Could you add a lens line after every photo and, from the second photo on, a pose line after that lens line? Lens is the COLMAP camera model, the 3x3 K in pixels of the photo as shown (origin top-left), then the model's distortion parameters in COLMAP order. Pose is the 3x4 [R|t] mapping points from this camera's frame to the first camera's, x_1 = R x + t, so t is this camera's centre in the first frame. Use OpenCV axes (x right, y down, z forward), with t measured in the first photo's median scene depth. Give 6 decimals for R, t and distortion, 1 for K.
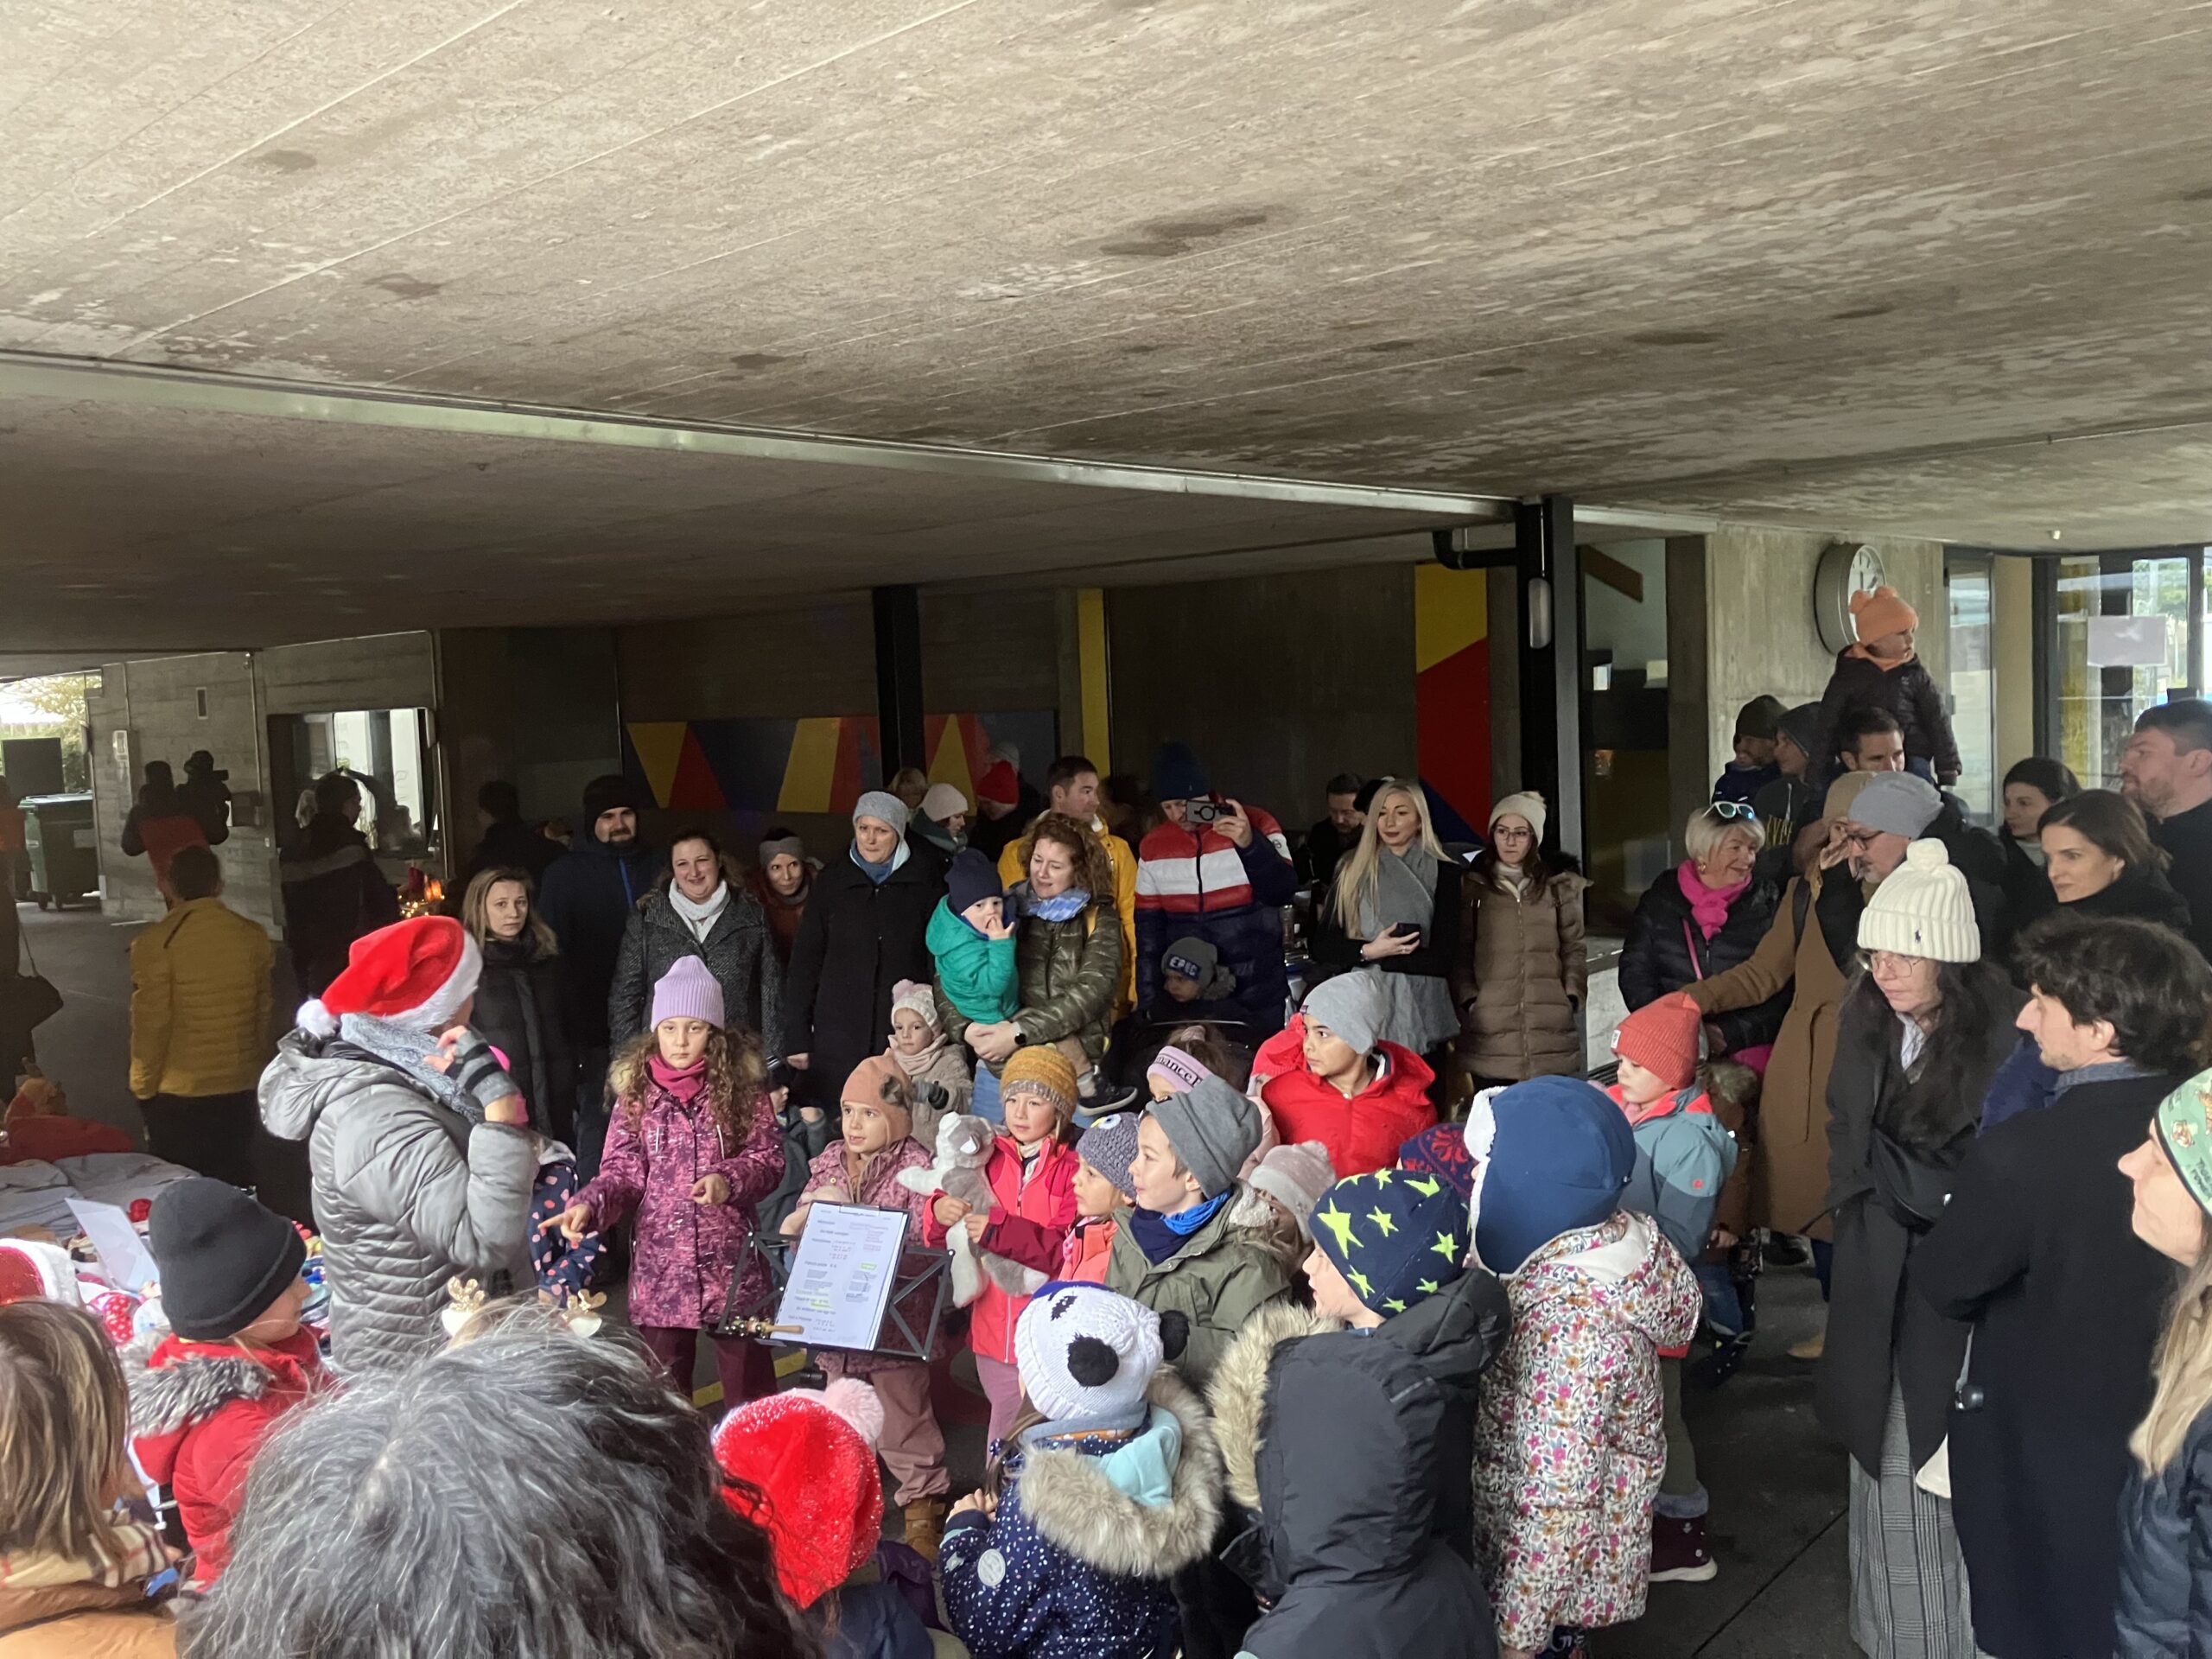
lens RADIAL K [[1834.8, 0, 1086.4], [0, 1834.8, 824.8], [0, 0, 1]] dist [0.027162, -0.019297]
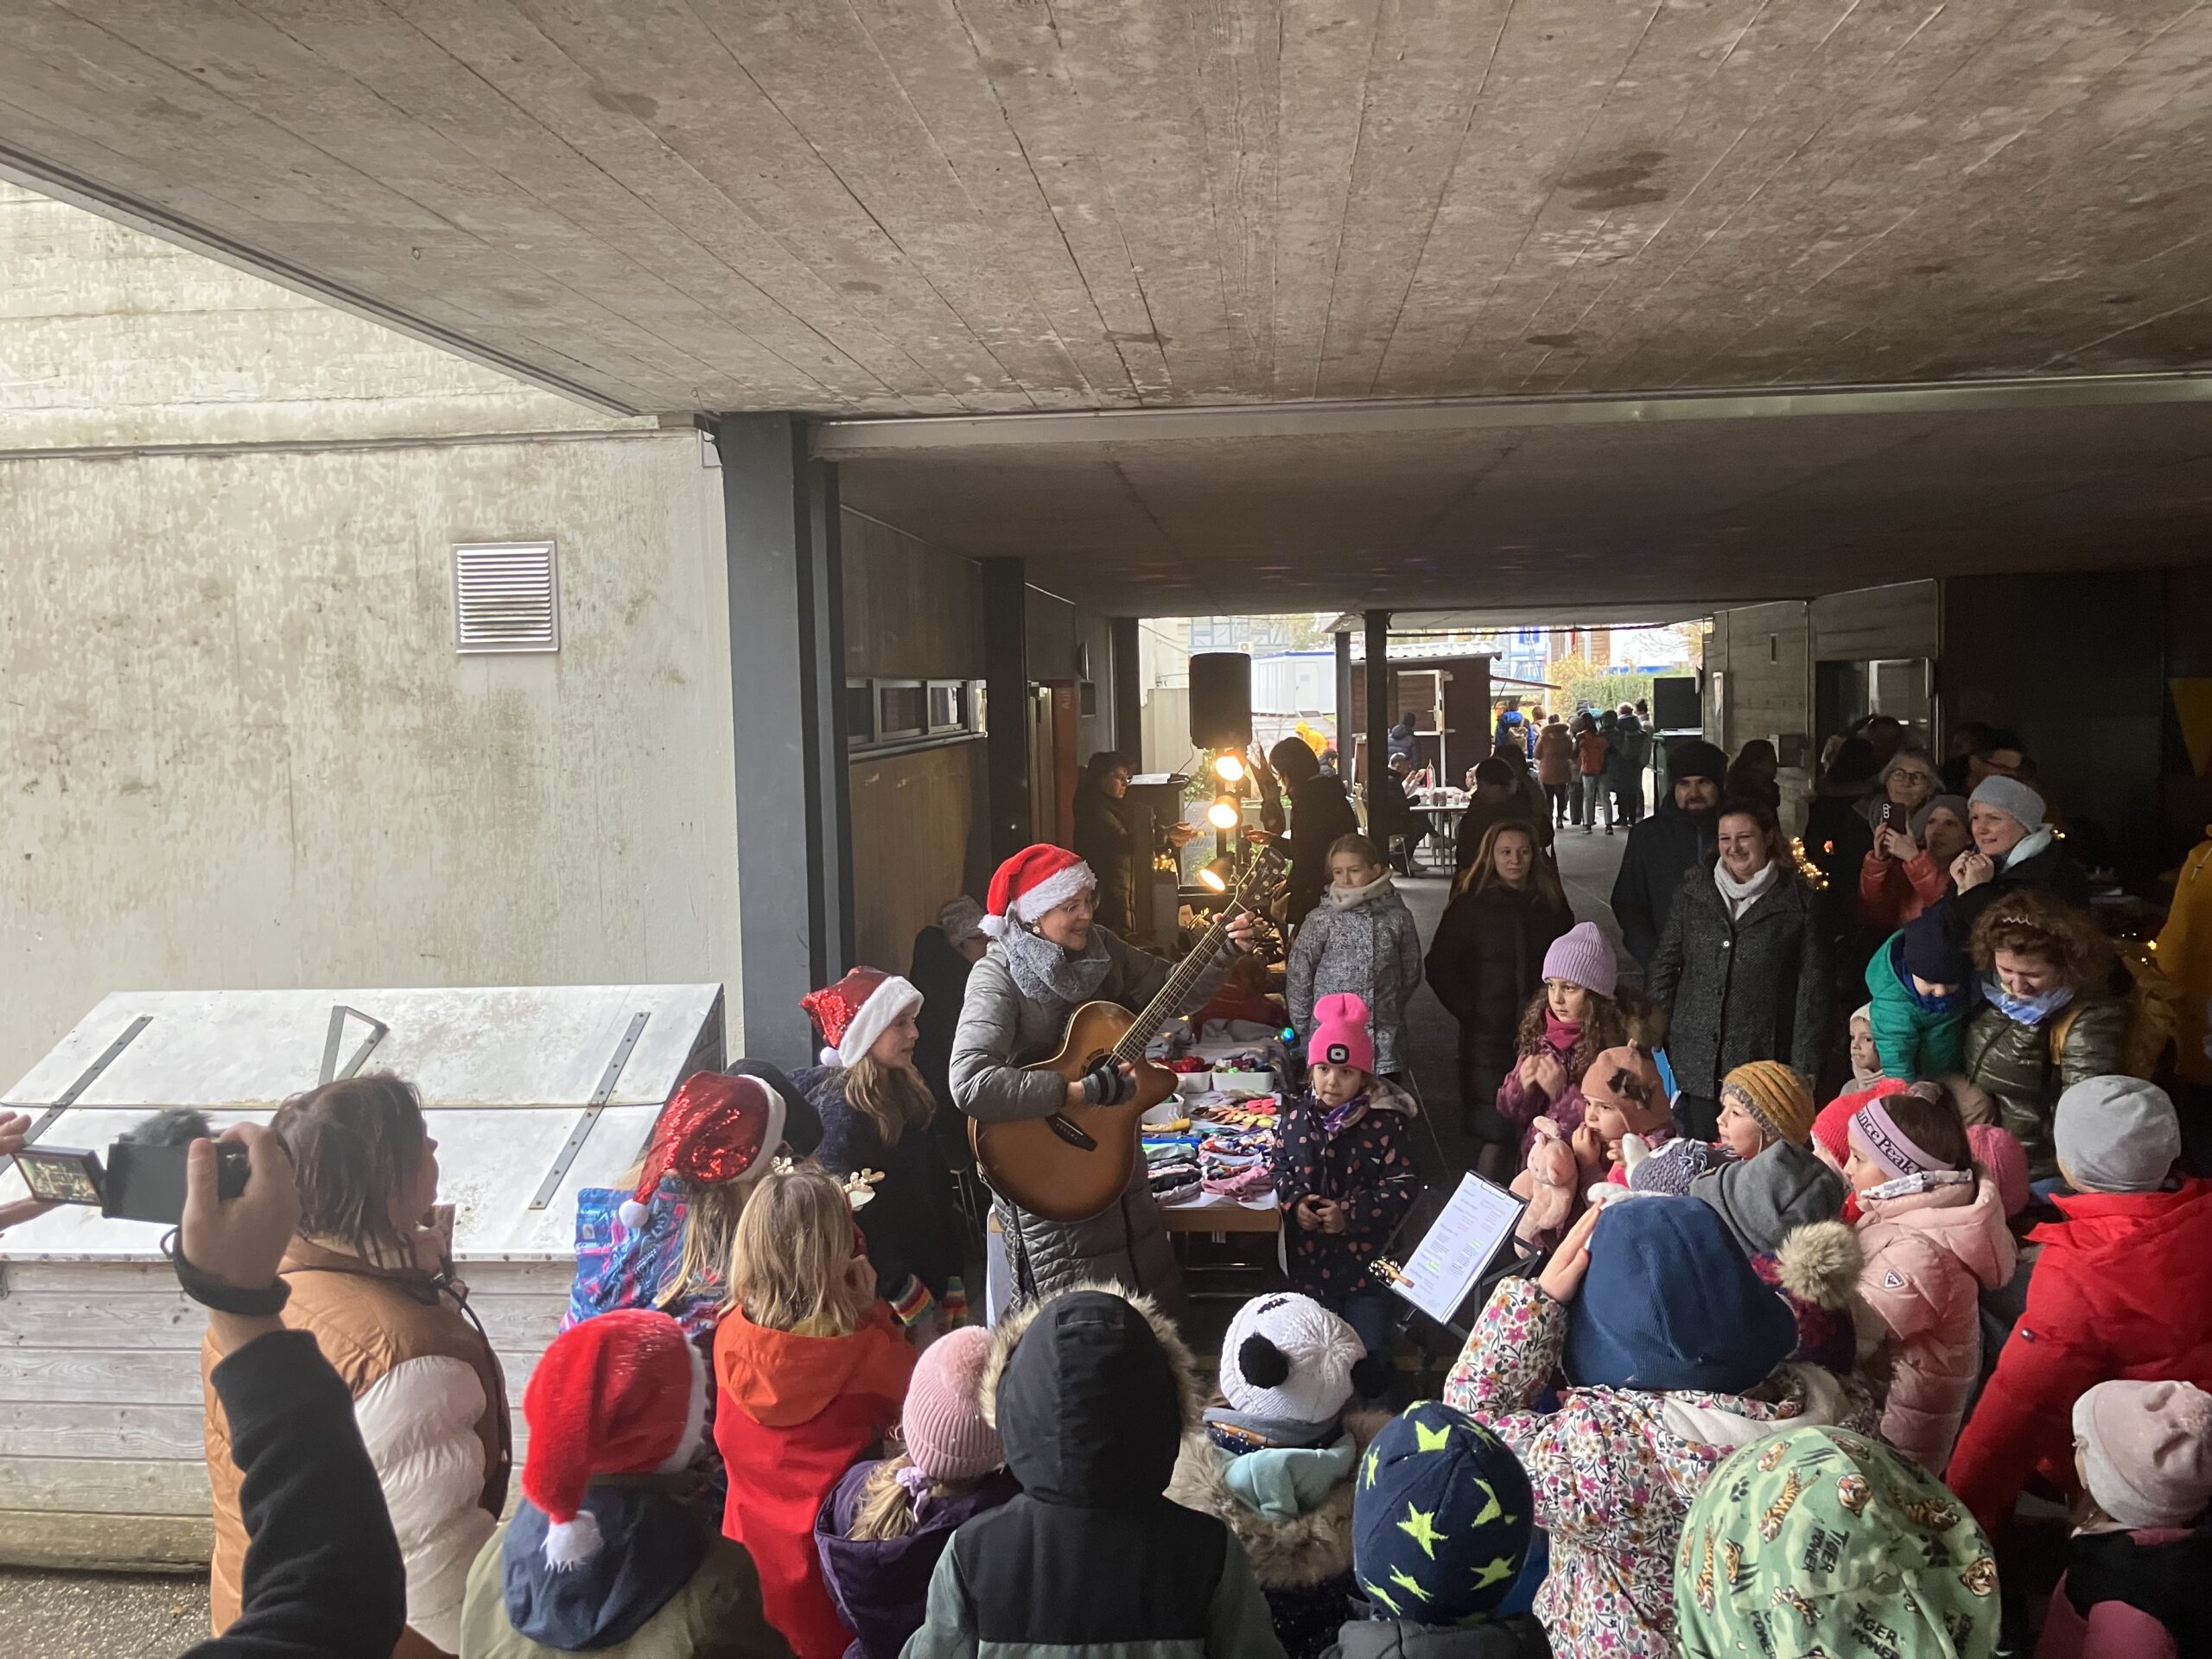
lens RADIAL K [[1834.8, 0, 1128.6], [0, 1834.8, 790.2], [0, 0, 1]] dist [0.027162, -0.019297]
pose [[0.616109, 0.072063, -0.784358, 0.467333], [-0.059050, 0.997230, 0.045237, -0.038727], [0.785445, 0.018445, 0.618657, 0.195743]]
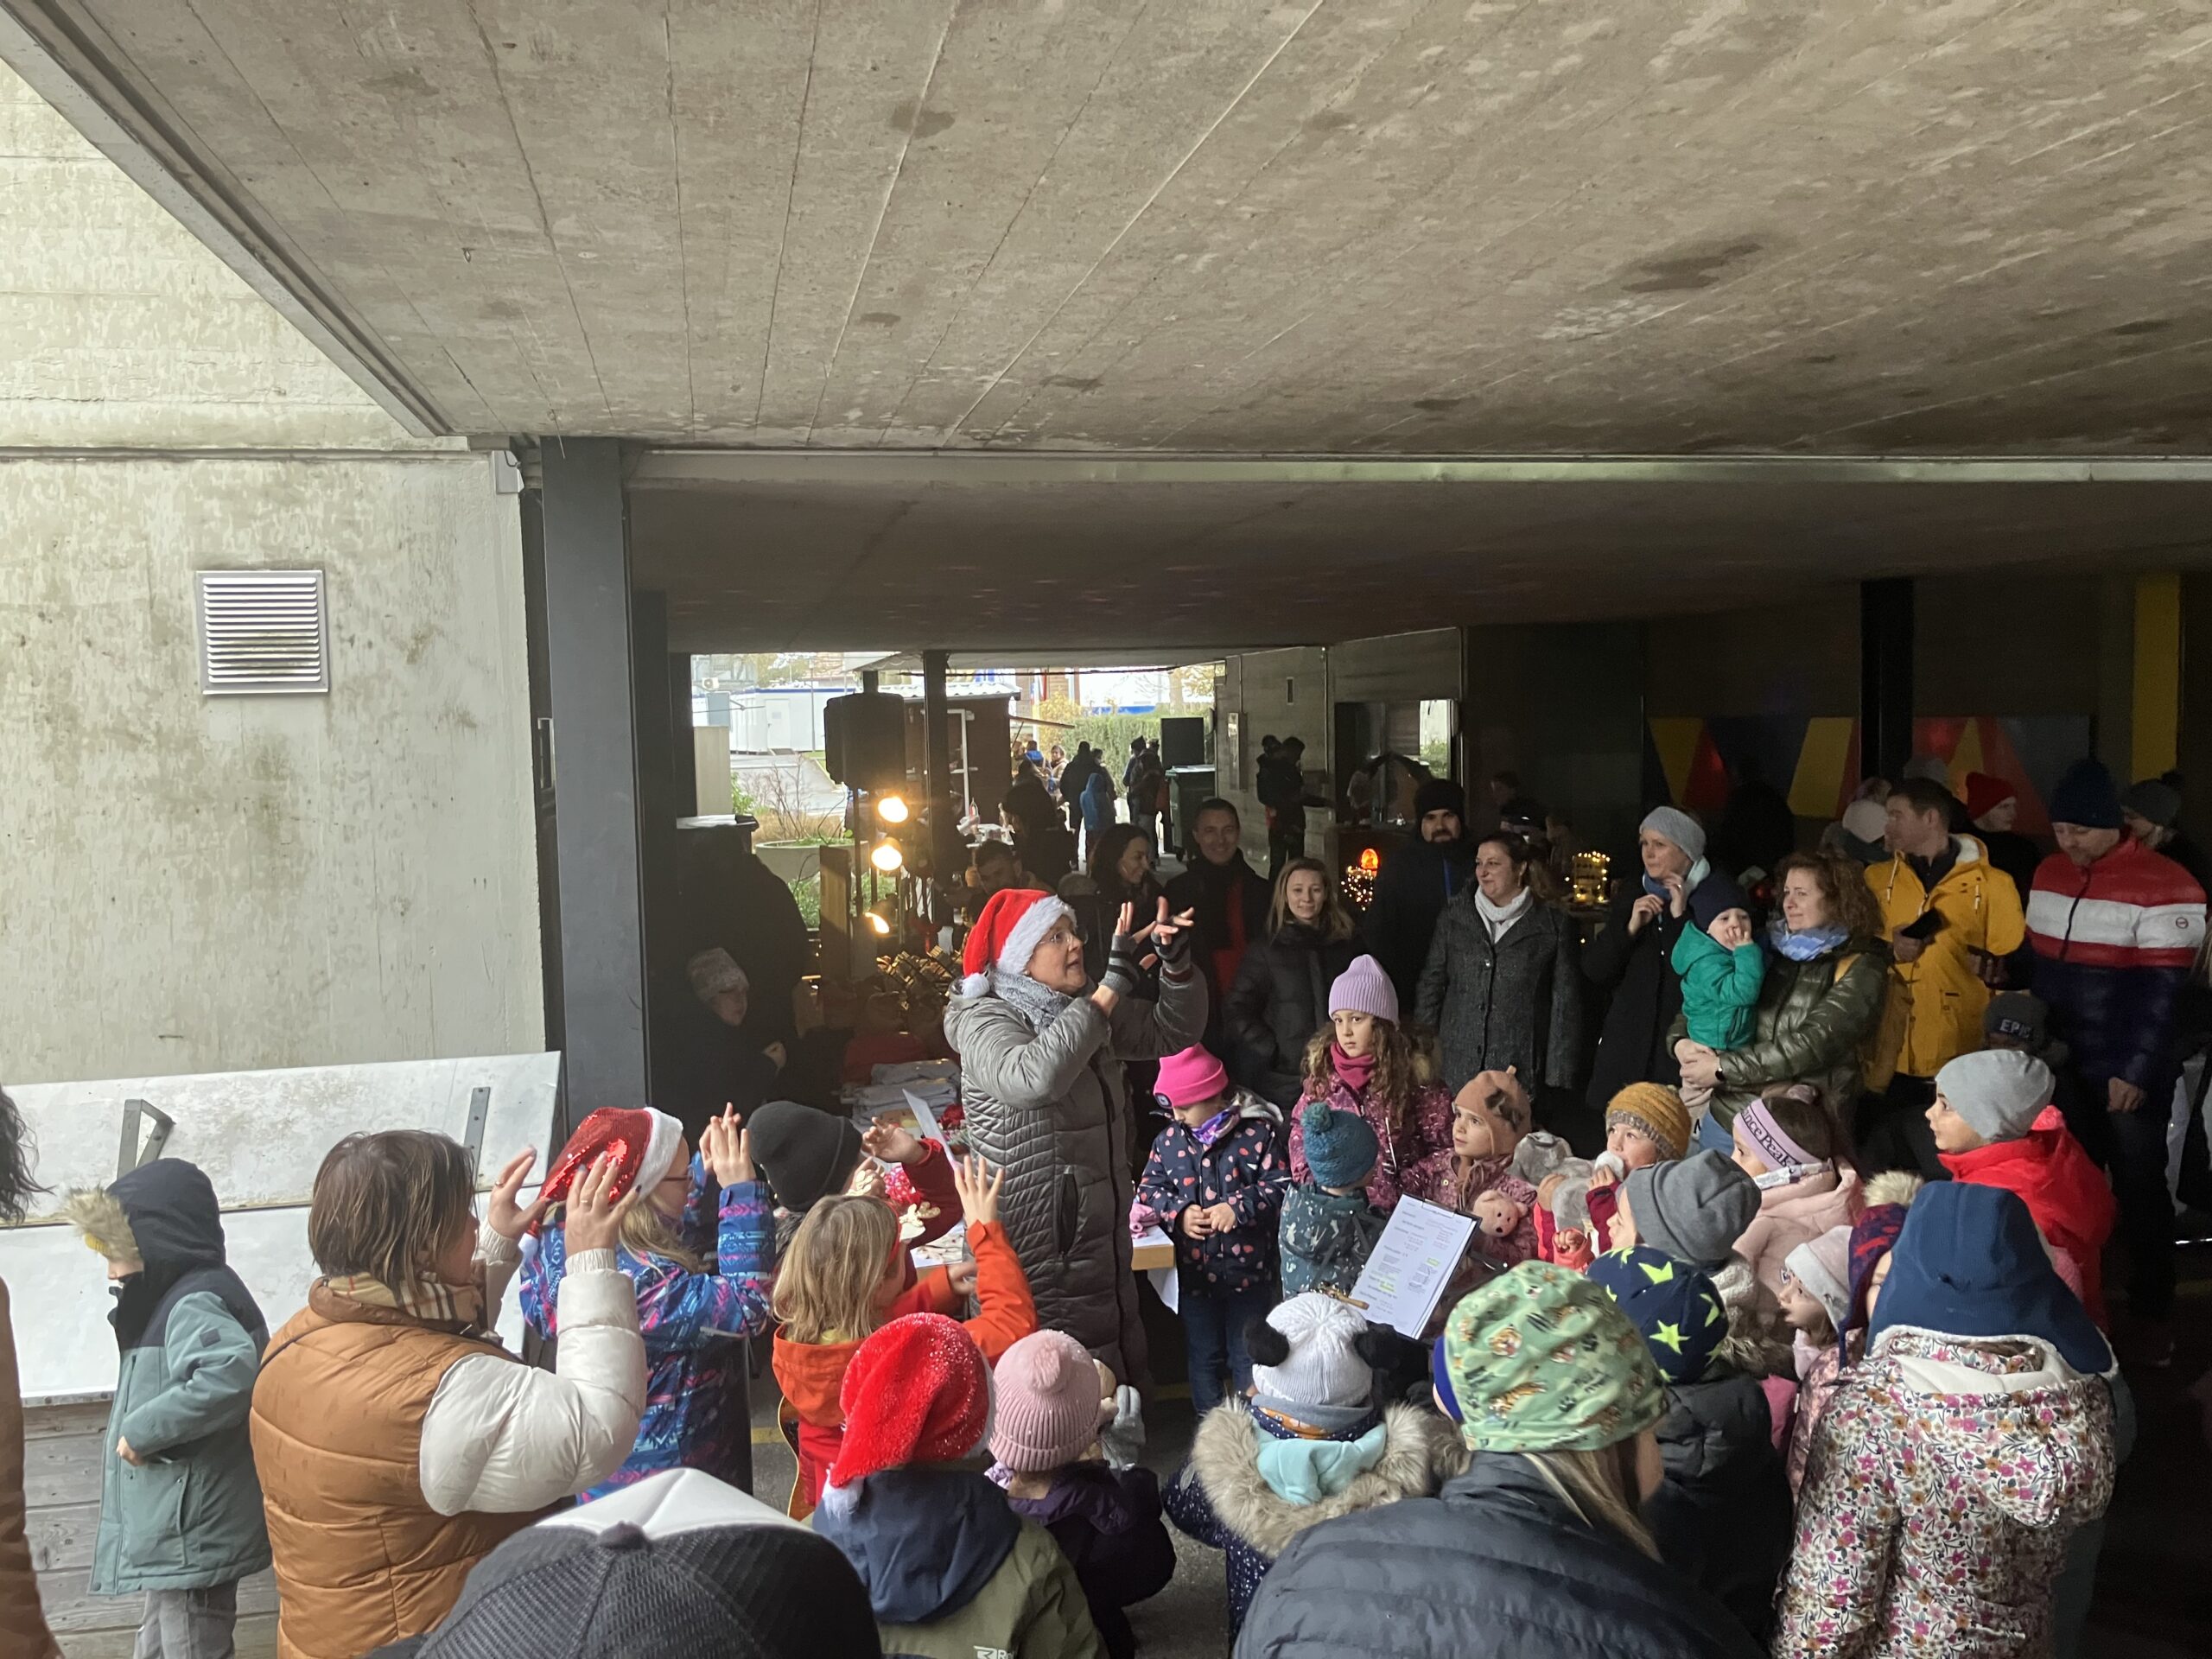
lens RADIAL K [[1834.8, 0, 1082.7], [0, 1834.8, 814.3], [0, 0, 1]] dist [0.027162, -0.019297]
pose [[0.812627, 0.054397, -0.580240, 0.276620], [-0.051467, 0.998443, 0.021523, -0.026853], [0.580507, 0.012373, 0.814161, 0.015922]]
